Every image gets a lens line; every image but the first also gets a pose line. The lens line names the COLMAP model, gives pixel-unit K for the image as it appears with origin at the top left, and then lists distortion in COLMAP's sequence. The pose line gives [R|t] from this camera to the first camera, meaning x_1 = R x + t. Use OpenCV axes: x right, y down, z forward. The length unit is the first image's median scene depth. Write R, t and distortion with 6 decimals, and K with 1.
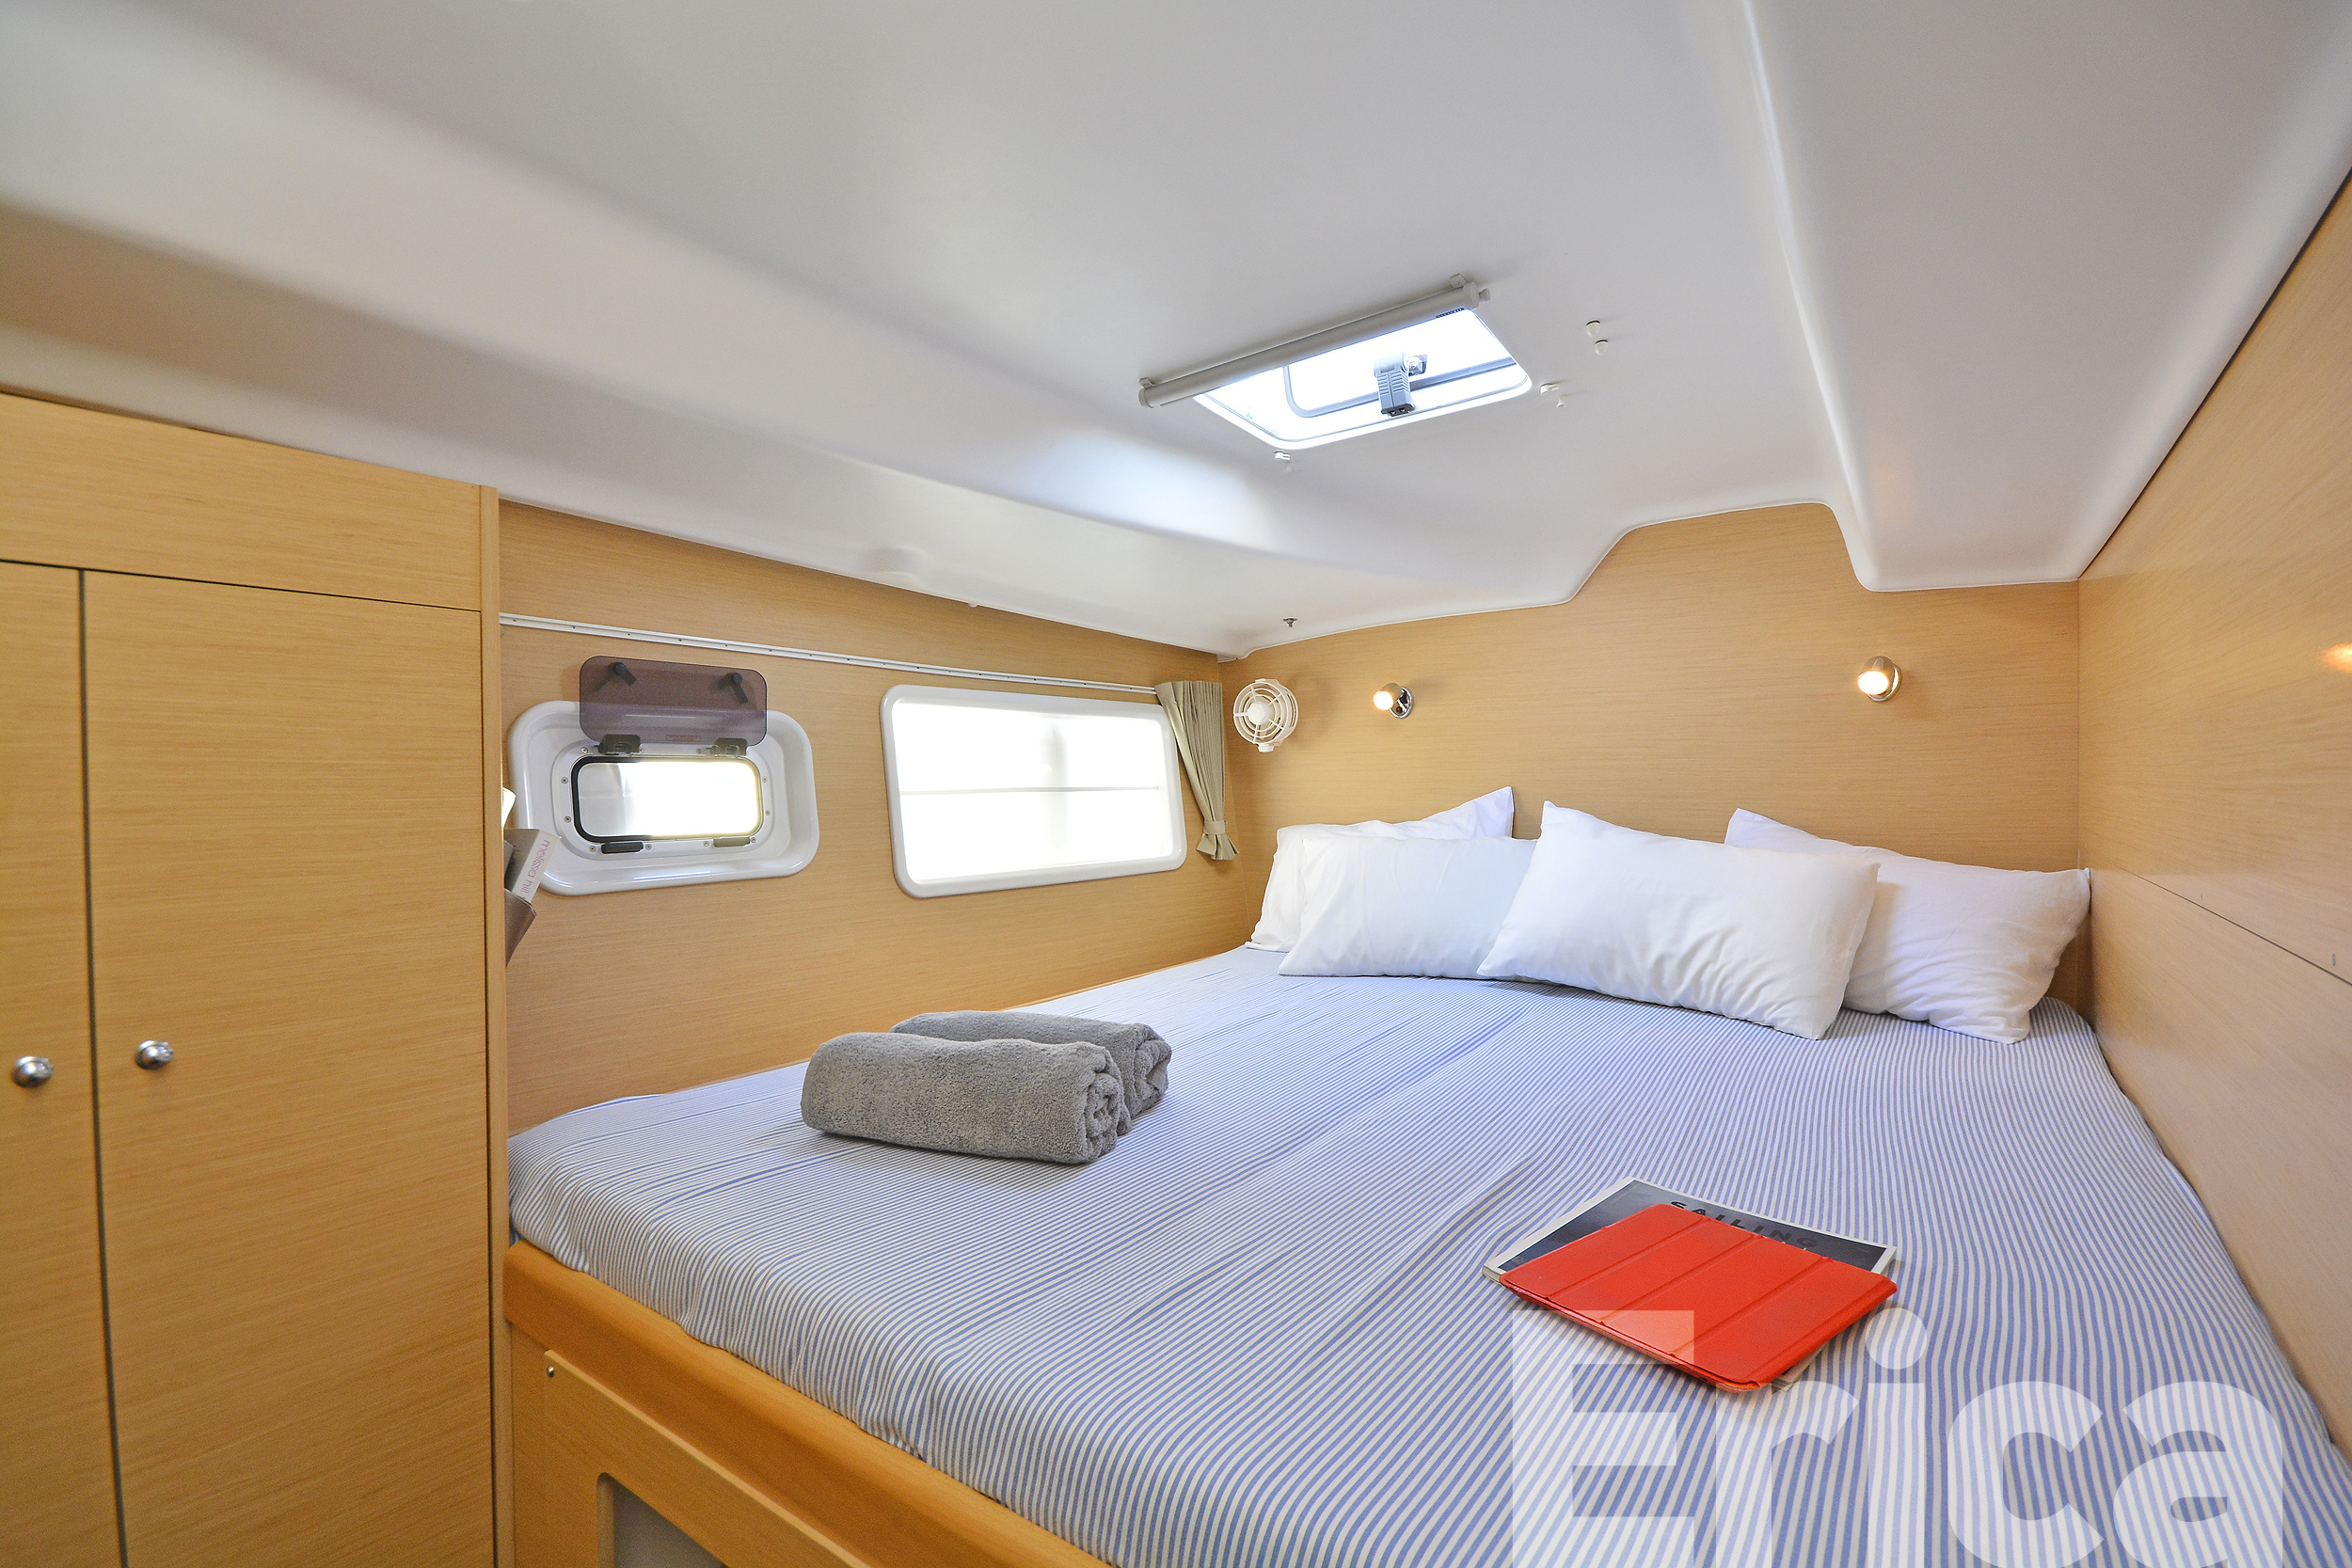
lens RADIAL K [[1041.1, 0, 1177.1], [0, 1041.1, 796.5], [0, 0, 1]] dist [0.004134, -0.008814]
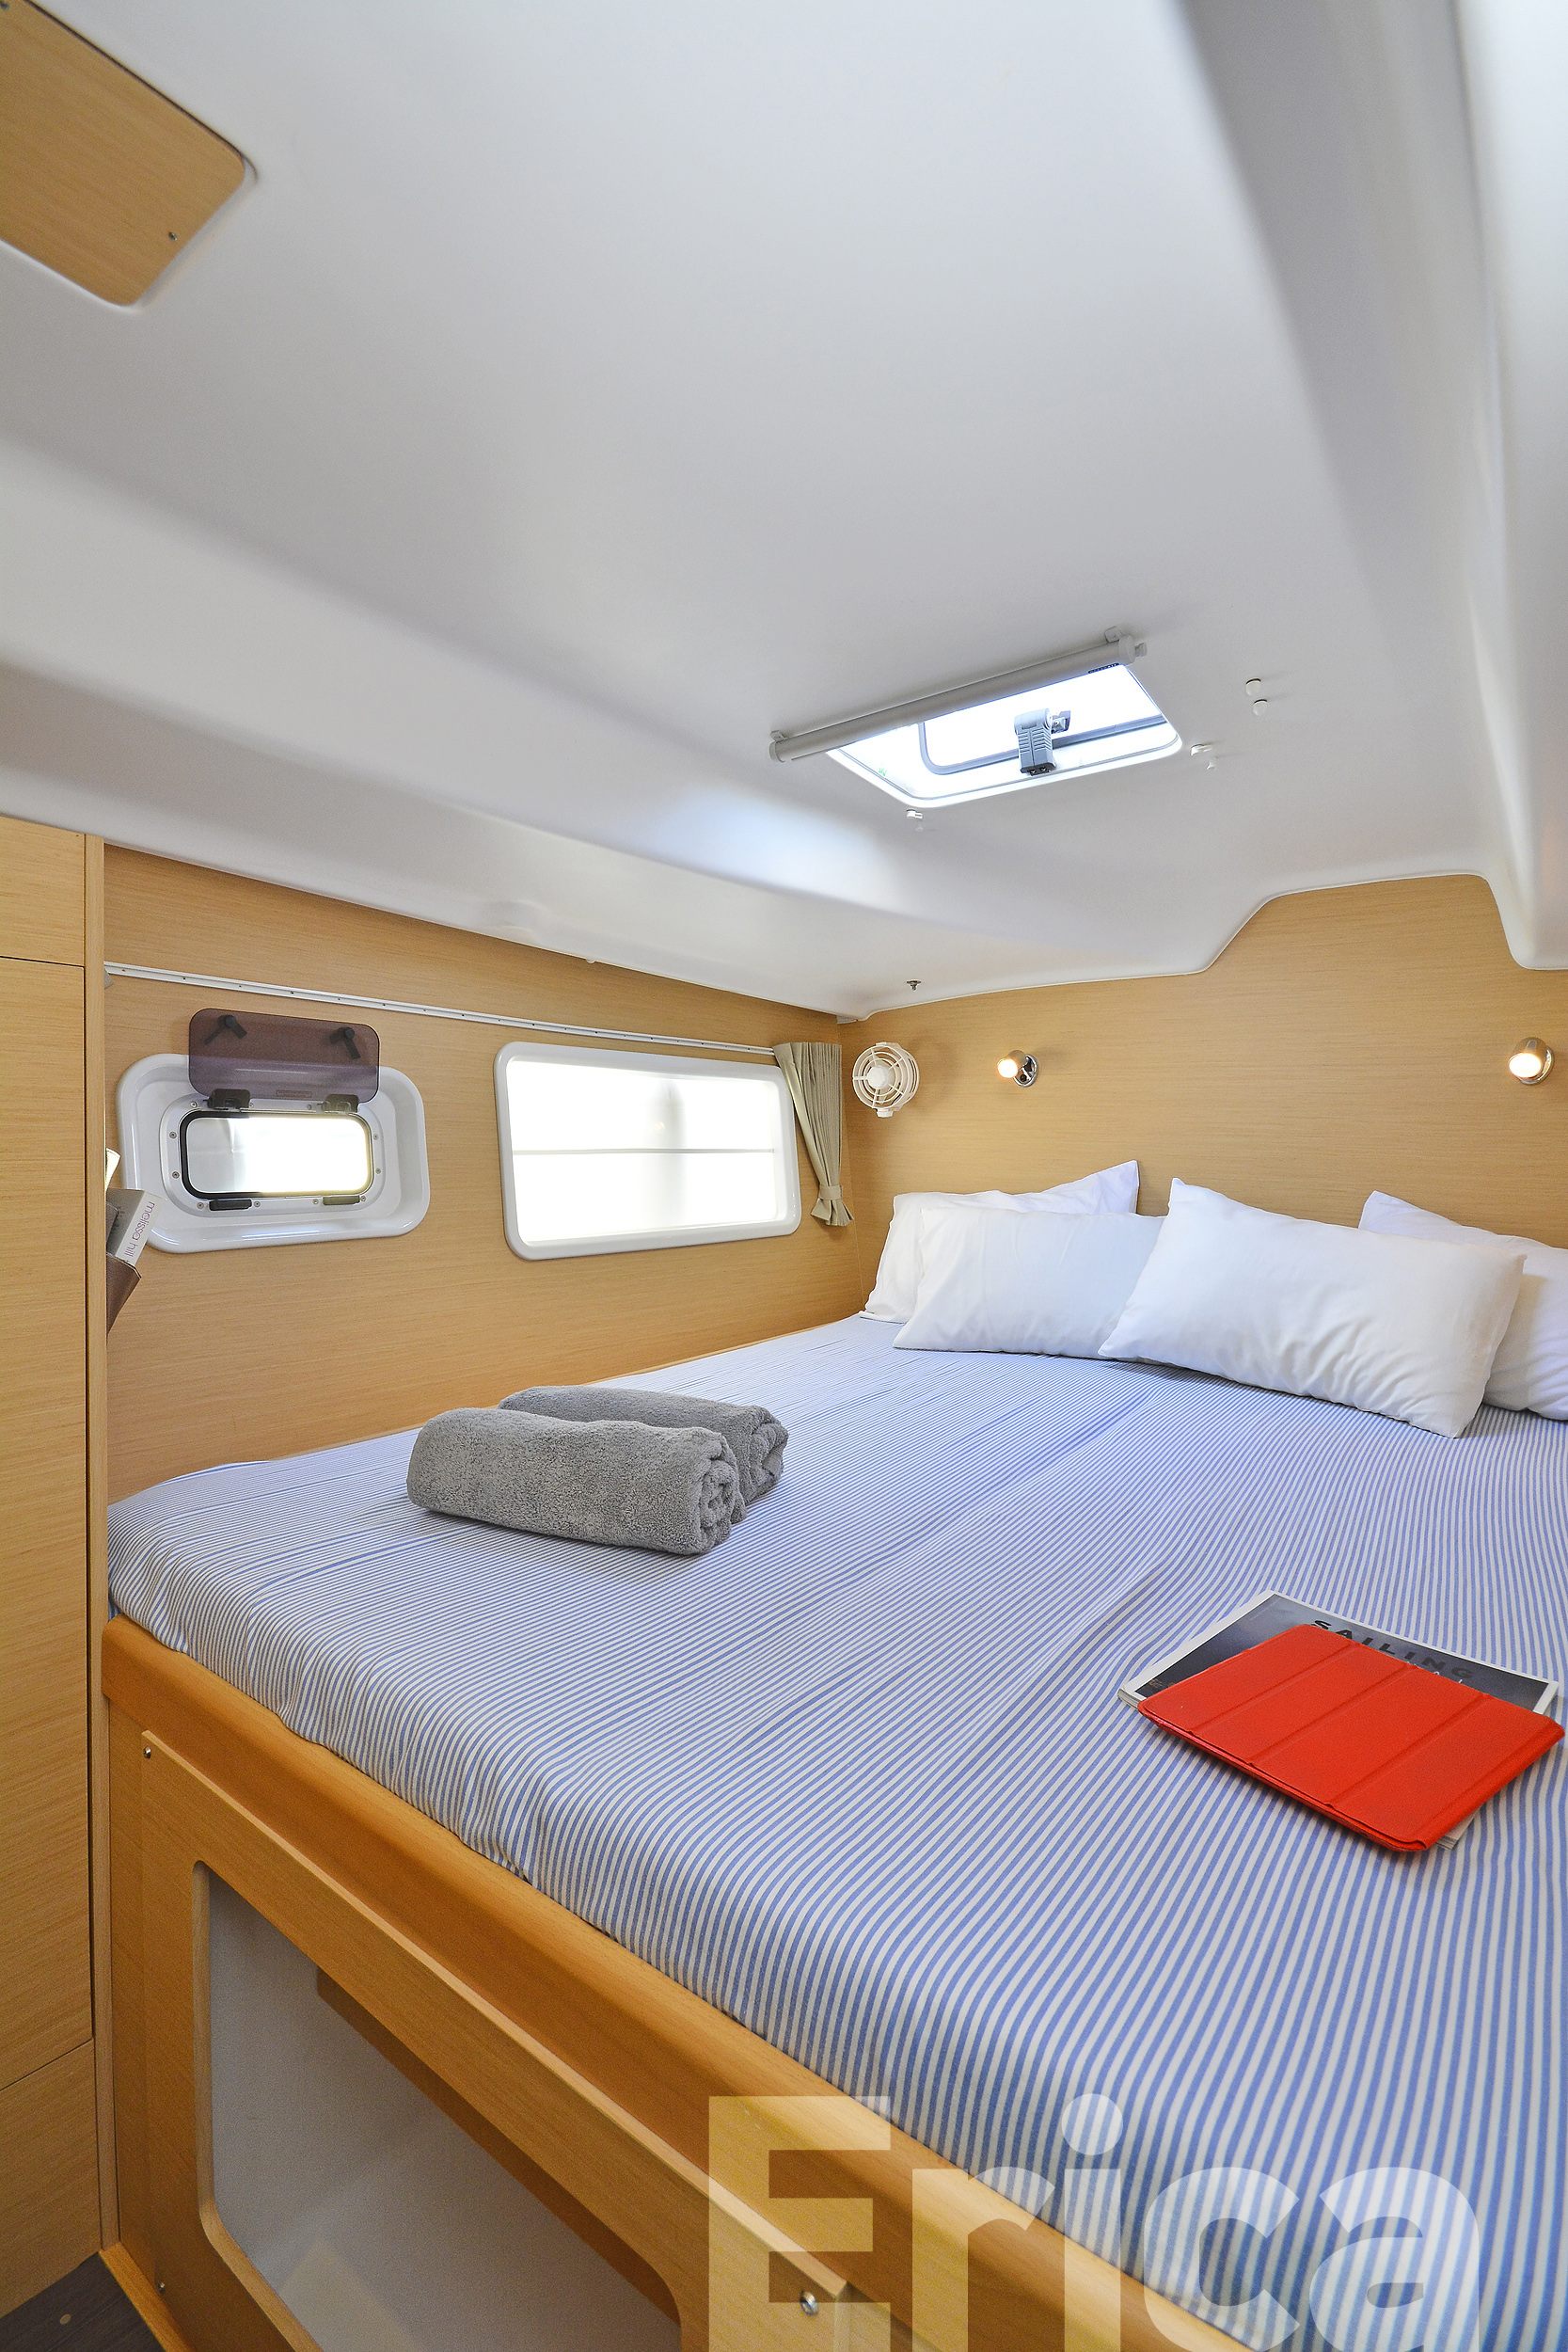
lens RADIAL K [[1041.1, 0, 764.9], [0, 1041.1, 1177.0], [0, 0, 1]] dist [0.004134, -0.008814]
pose [[0.999456, 0.026935, -0.019044, -0.011510], [-0.026412, 0.999282, 0.027173, -0.016282], [0.019762, -0.026655, 0.999449, 0.029658]]
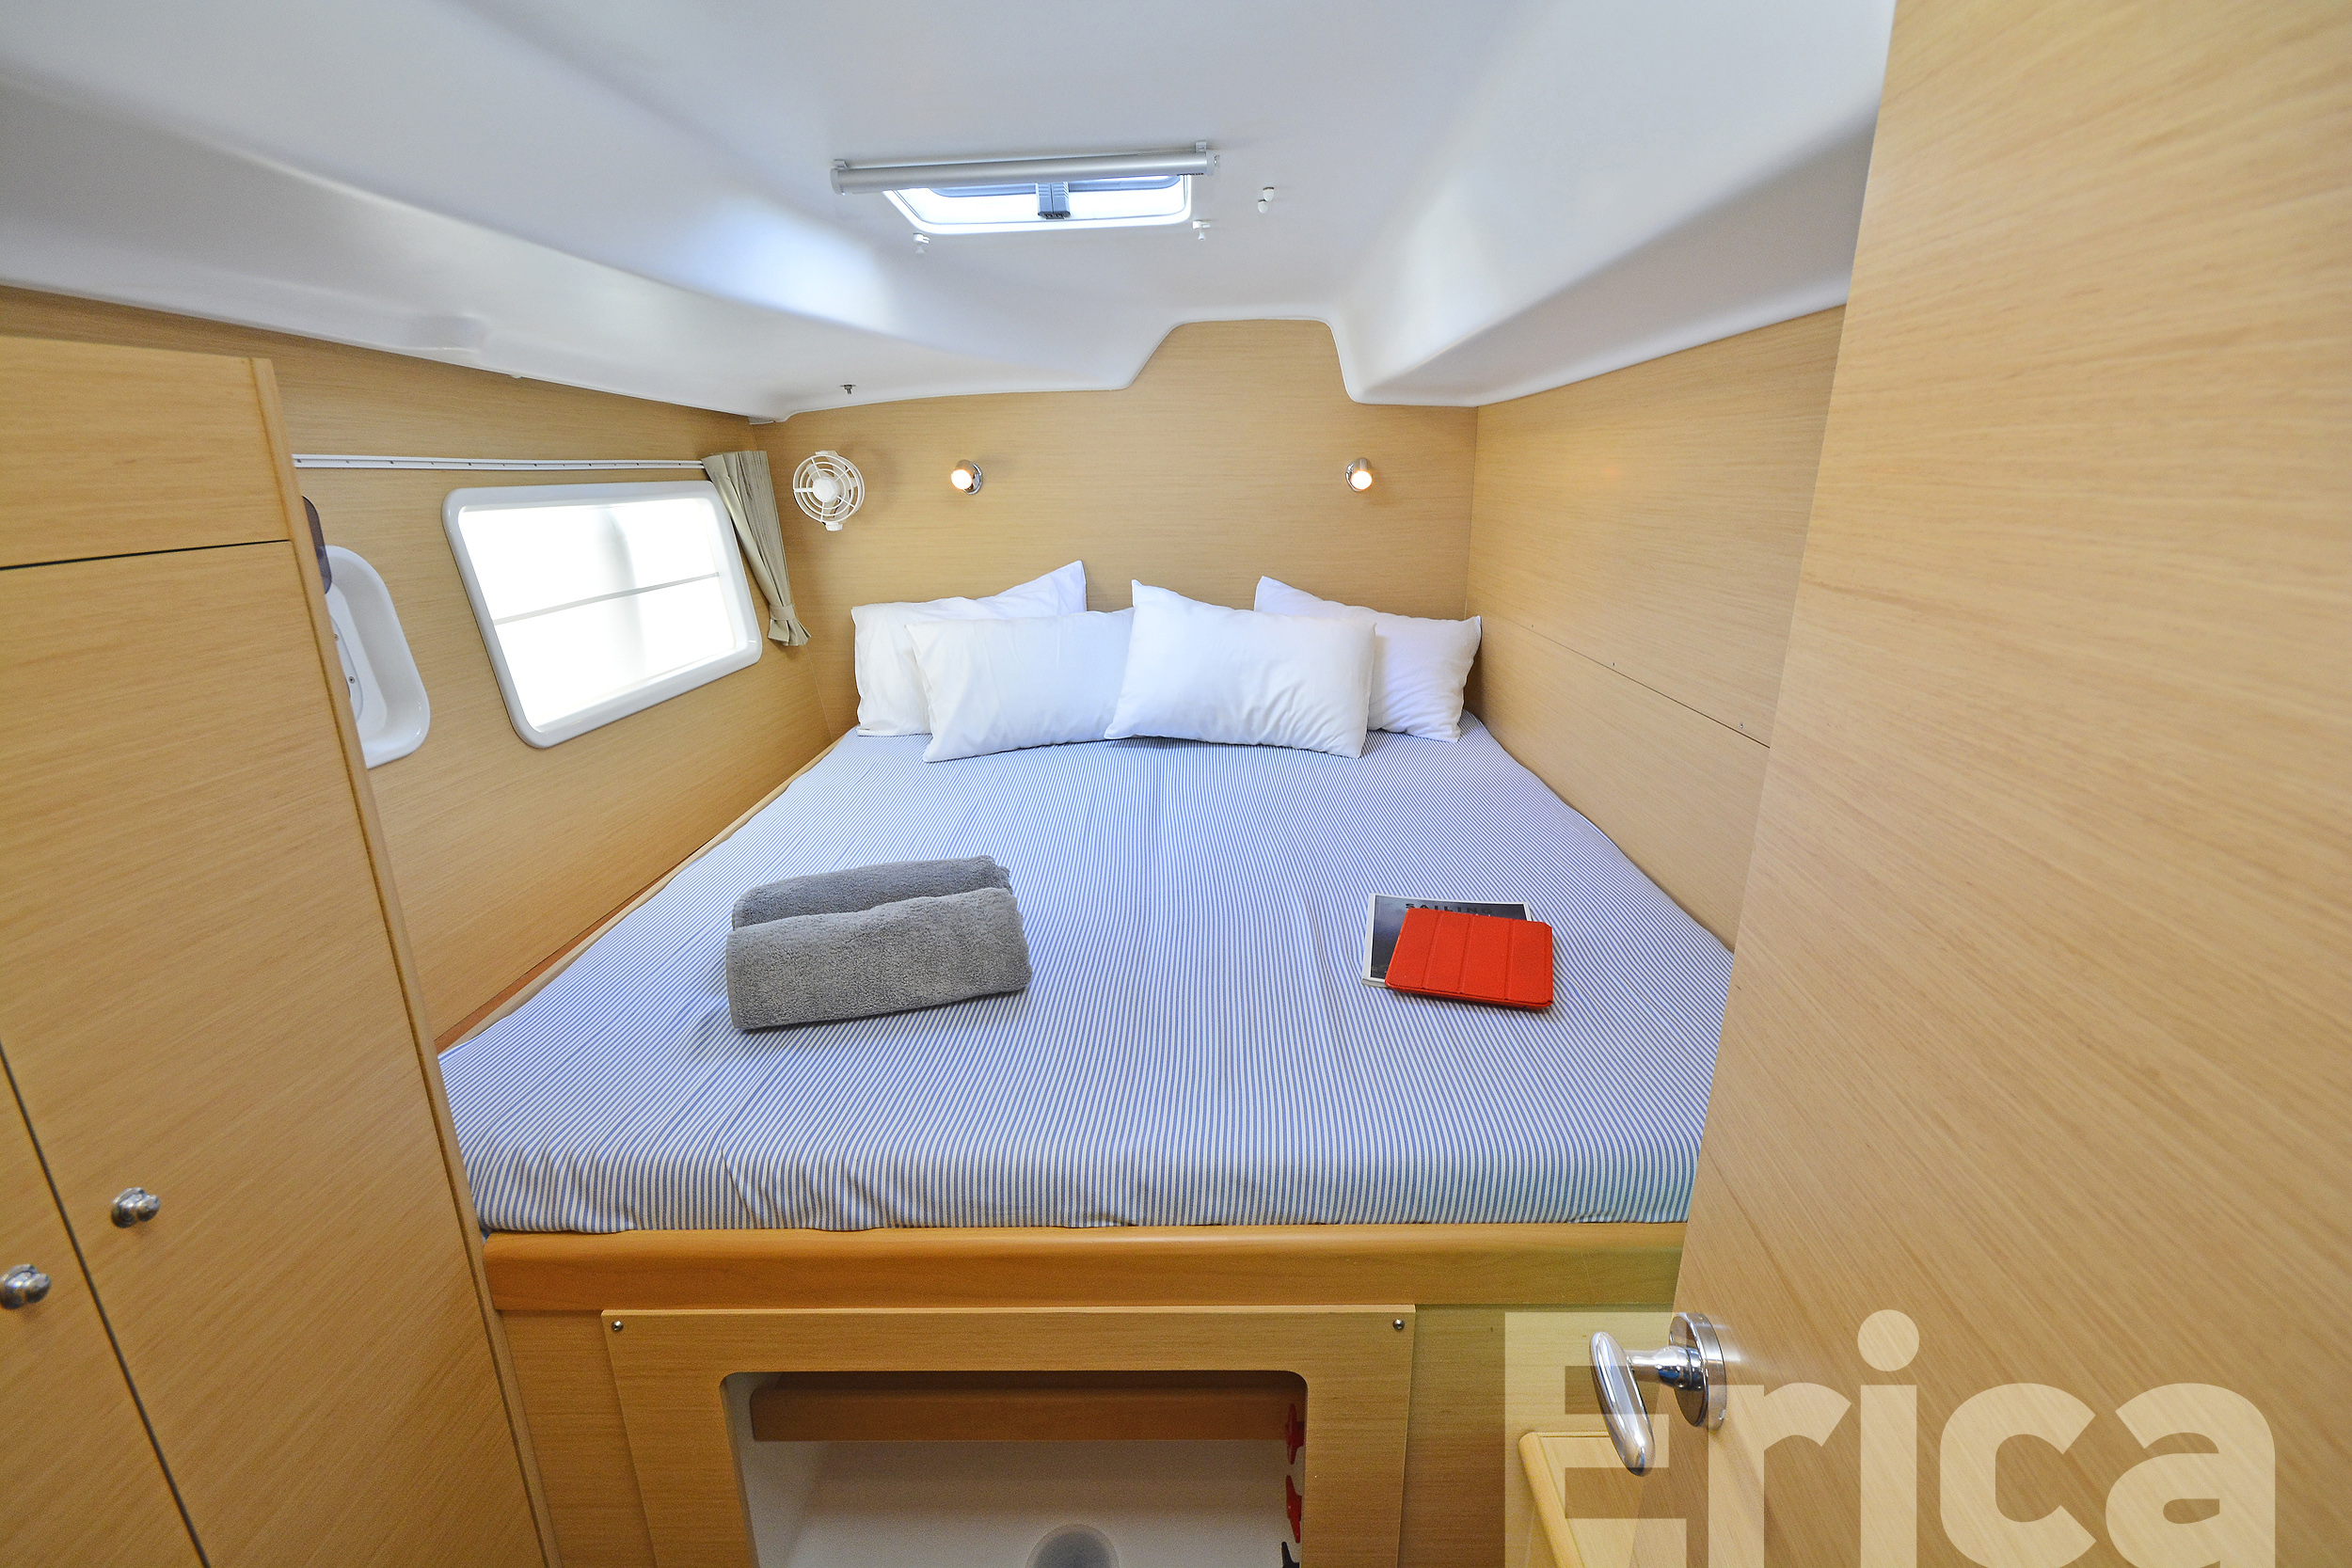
lens RADIAL K [[1041.1, 0, 1177.1], [0, 1041.1, 796.5], [0, 0, 1]] dist [0.004134, -0.008814]
pose [[0.818332, -0.179575, 0.545972, -0.361197], [0.018605, 0.957716, 0.287114, -0.124639], [-0.574444, -0.224797, 0.787071, 0.010151]]
